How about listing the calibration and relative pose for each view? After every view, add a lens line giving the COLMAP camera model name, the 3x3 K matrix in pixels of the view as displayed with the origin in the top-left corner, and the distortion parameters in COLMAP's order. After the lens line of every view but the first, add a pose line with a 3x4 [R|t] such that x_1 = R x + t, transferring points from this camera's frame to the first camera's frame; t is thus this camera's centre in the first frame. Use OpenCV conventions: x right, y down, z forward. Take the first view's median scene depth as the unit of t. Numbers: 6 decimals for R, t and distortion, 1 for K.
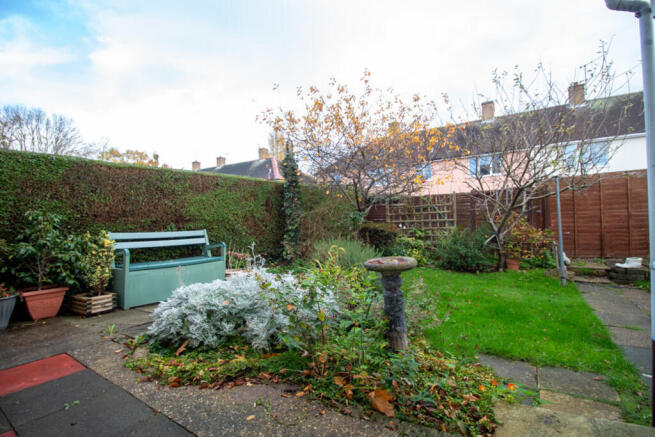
lens RADIAL K [[305.7, 0, 328.7], [0, 305.7, 217.1], [0, 0, 1]] dist [-0.011971, -0.000162]
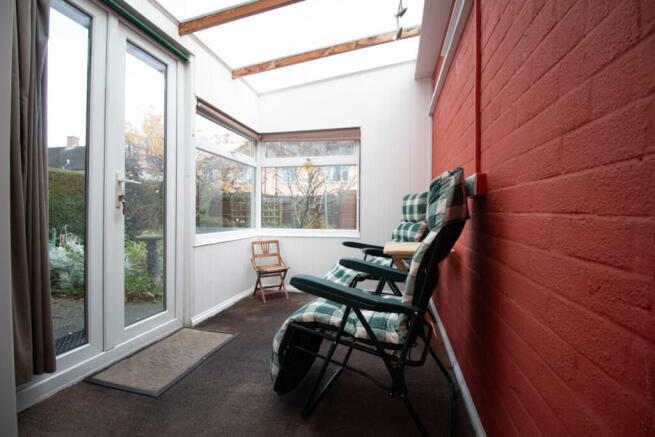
lens RADIAL K [[305.7, 0, 325.0], [0, 305.7, 216.3], [0, 0, 1]] dist [-0.011971, -0.000162]
pose [[0.937576, 0.033118, 0.346201, 0.177911], [-0.035966, 0.999351, 0.001804, -0.003237], [-0.345917, -0.014143, 0.938159, -0.356316]]
